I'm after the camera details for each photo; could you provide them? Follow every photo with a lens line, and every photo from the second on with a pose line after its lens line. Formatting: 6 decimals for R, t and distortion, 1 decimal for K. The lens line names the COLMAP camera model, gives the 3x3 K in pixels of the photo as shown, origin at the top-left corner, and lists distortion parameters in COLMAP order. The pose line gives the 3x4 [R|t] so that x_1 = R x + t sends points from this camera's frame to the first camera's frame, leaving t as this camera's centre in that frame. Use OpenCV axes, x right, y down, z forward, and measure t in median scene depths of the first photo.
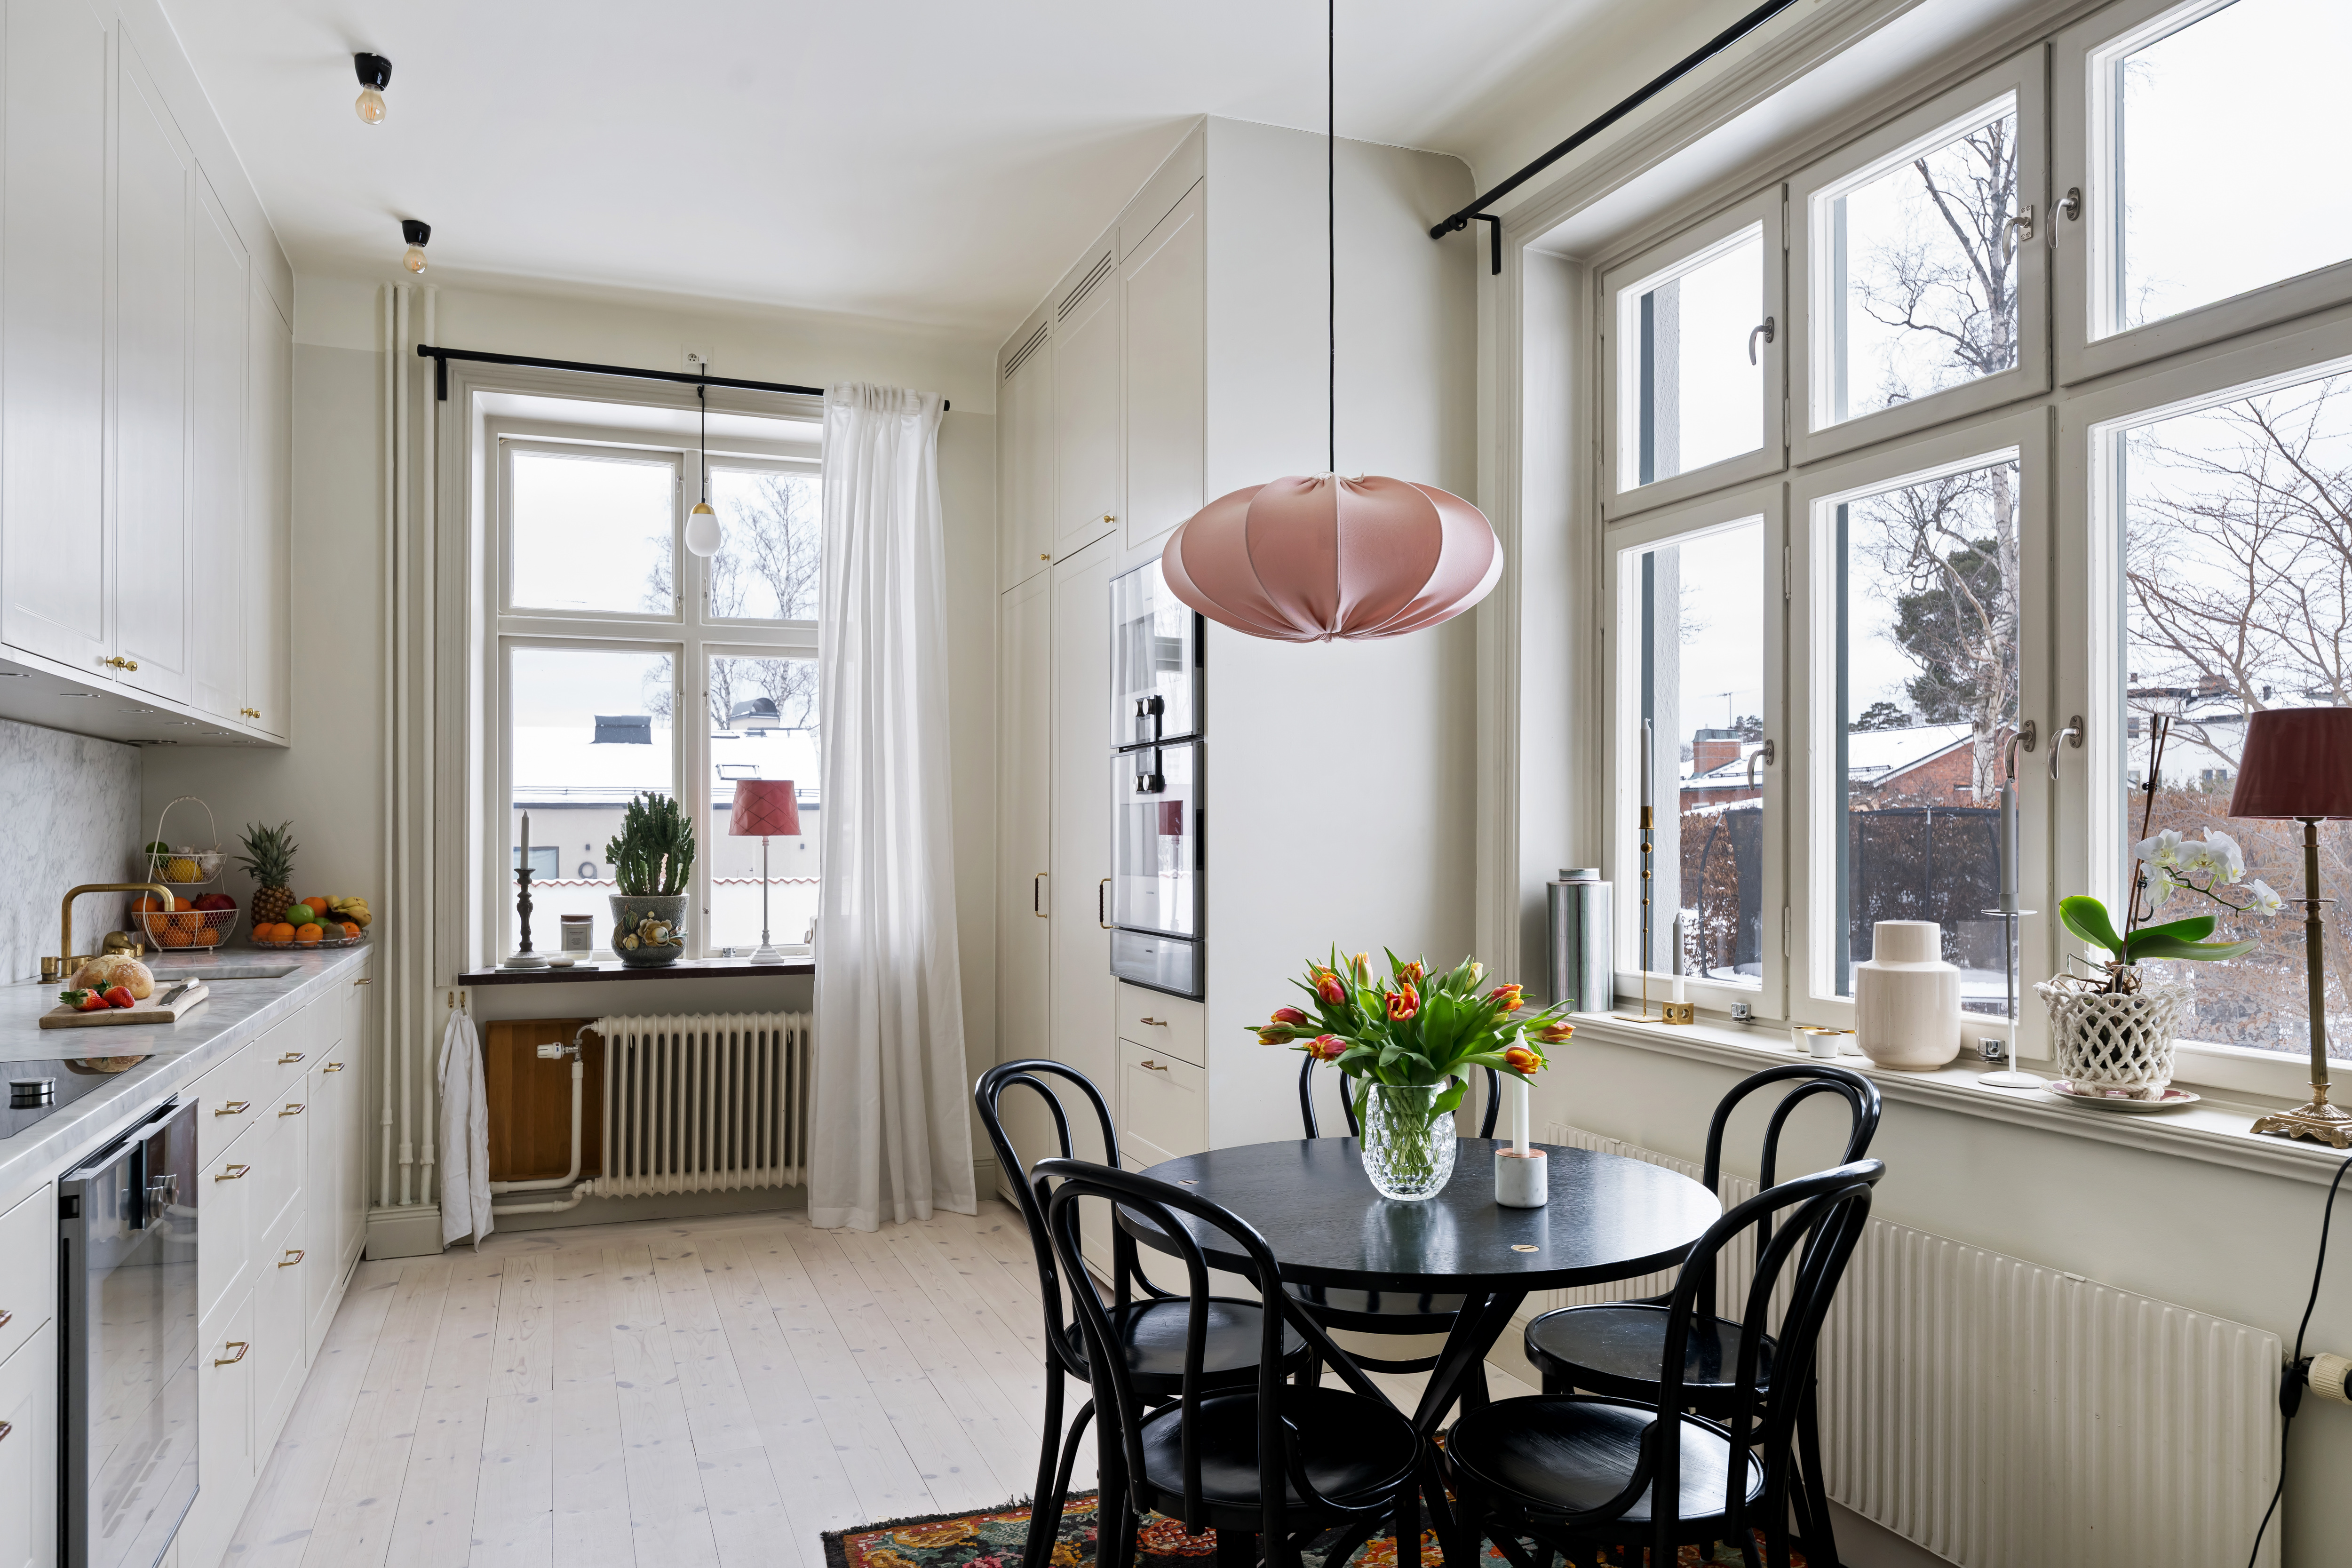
lens RADIAL K [[1621.2, 0, 1175.7], [0, 1621.2, 811.2], [0, 0, 1]] dist [0.041289, 0.000991]
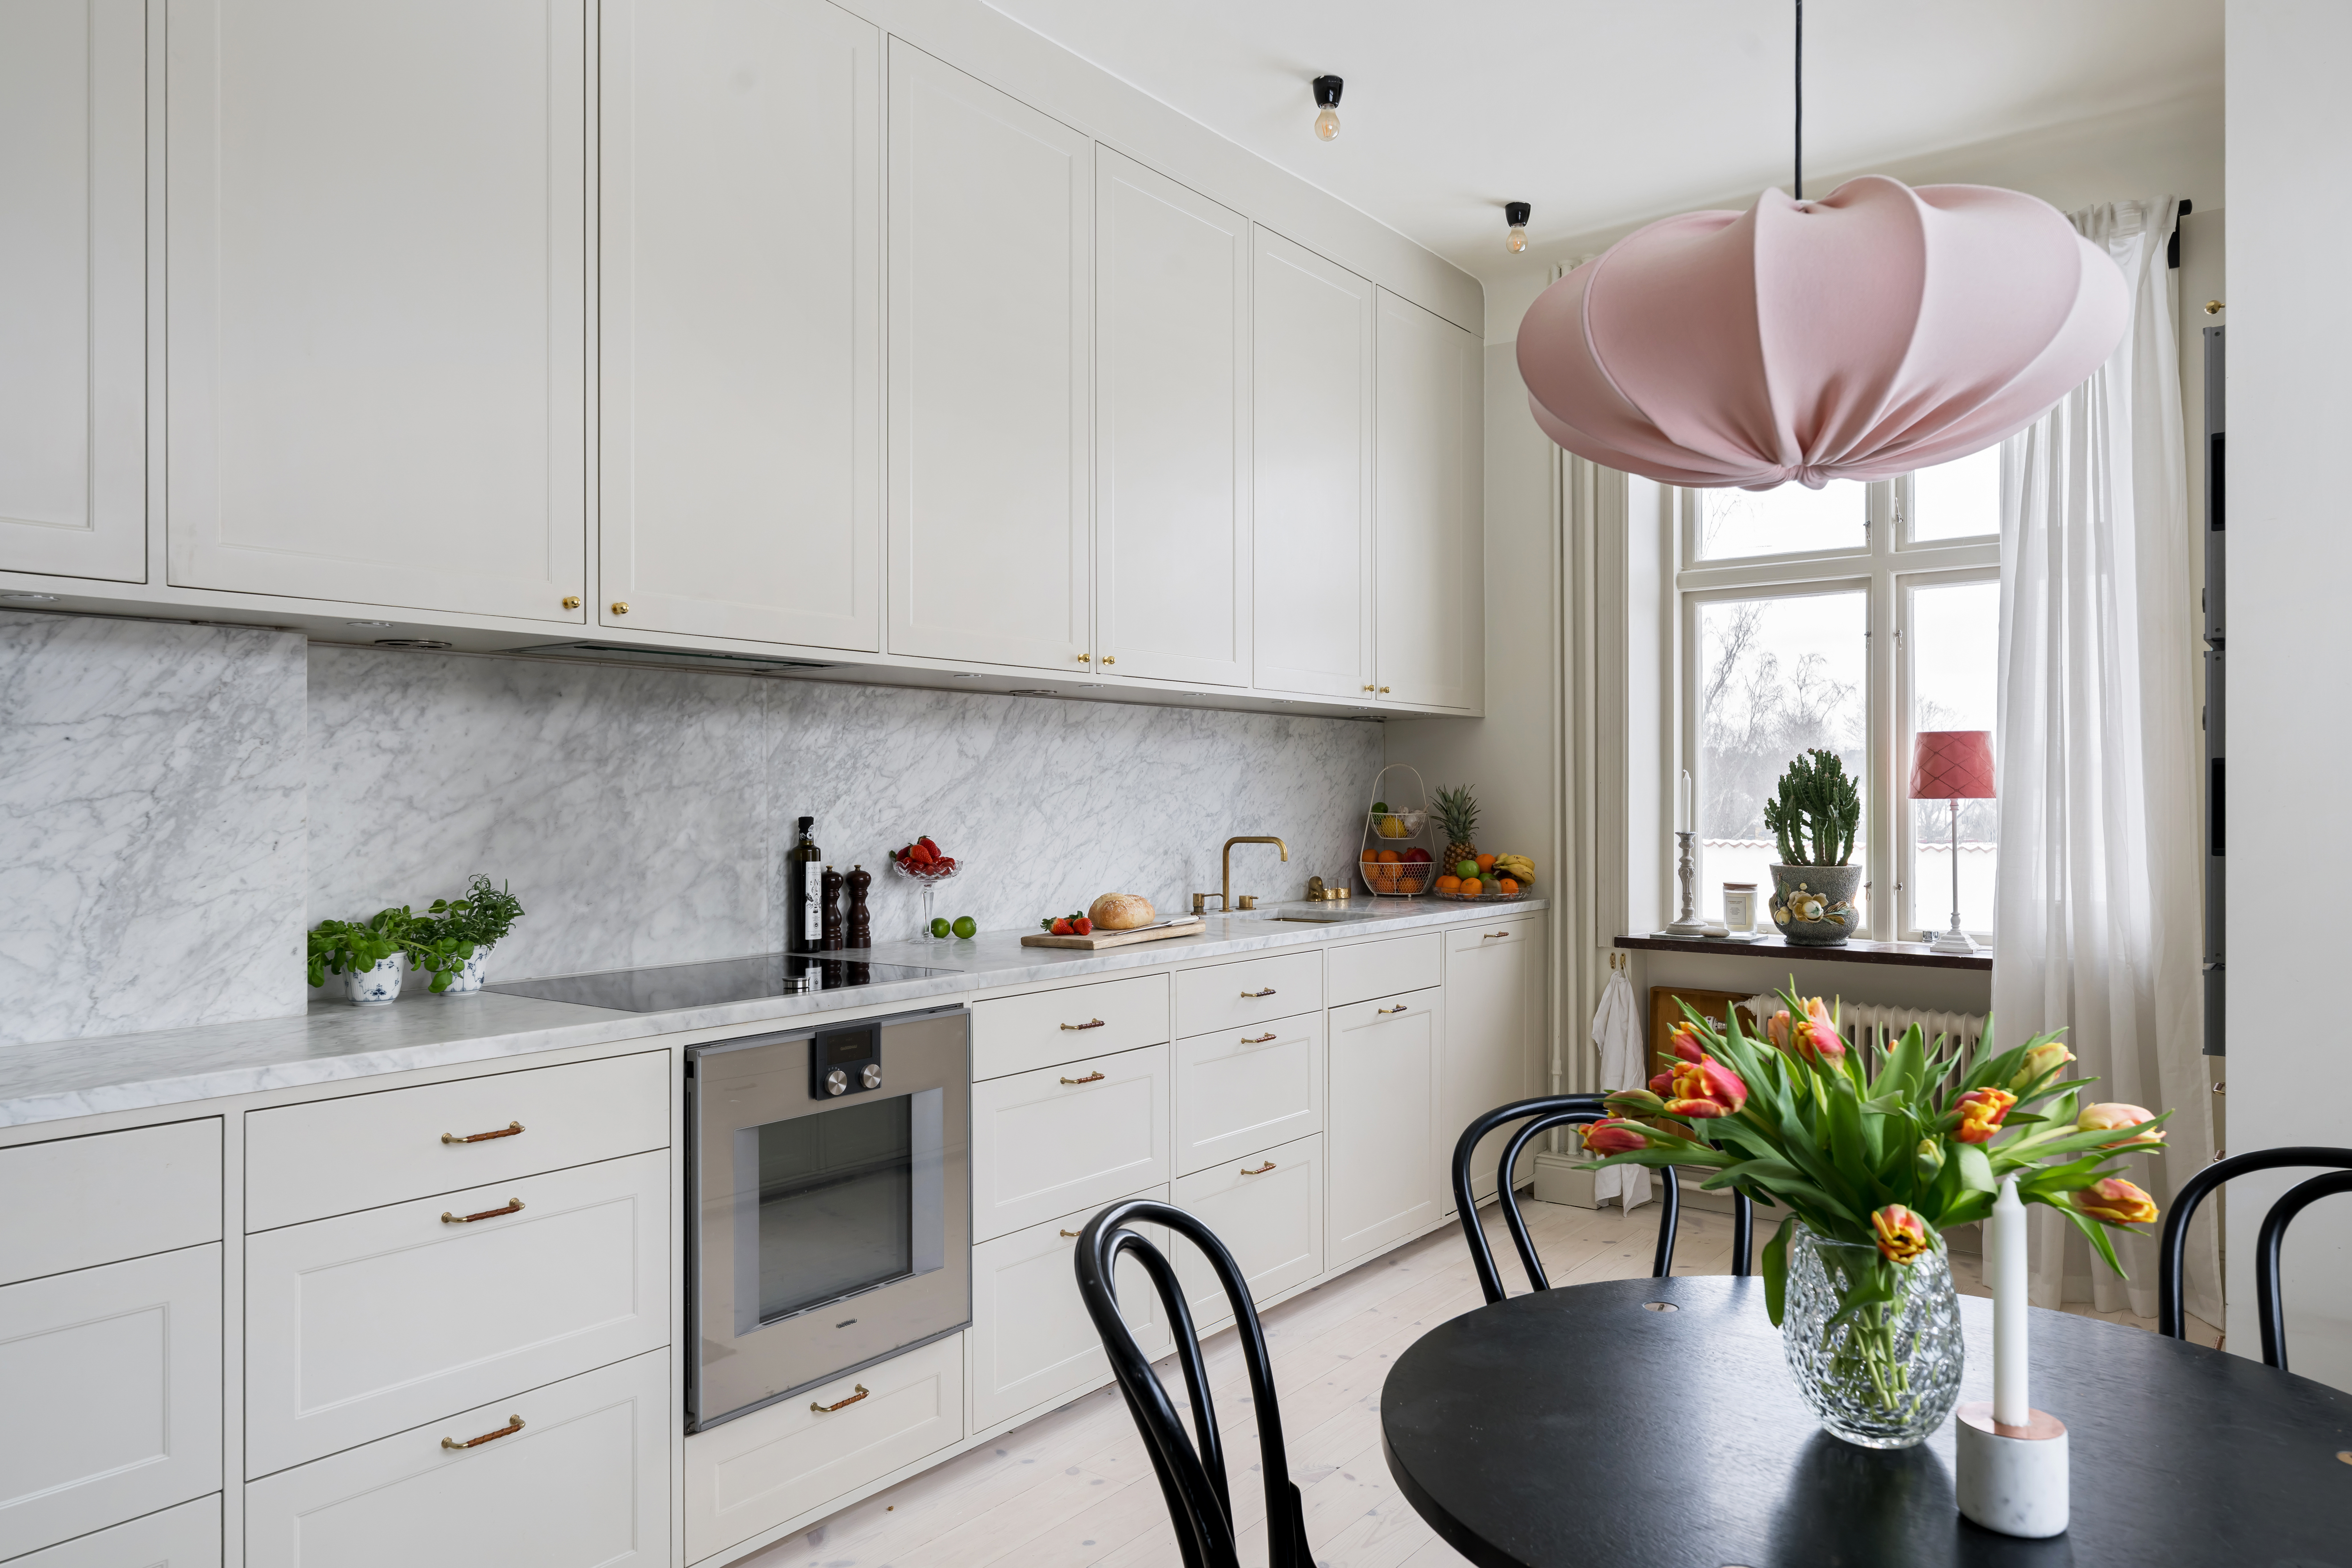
lens RADIAL K [[1606.1, 0, 1175.8], [0, 1606.1, 792.1], [0, 0, 1]] dist [0.033177, 0.000517]
pose [[0.537423, -0.003118, -0.843307, 0.243552], [0.010551, 0.999940, 0.003027, 0.005380], [0.843247, -0.010524, 0.537423, 0.236823]]
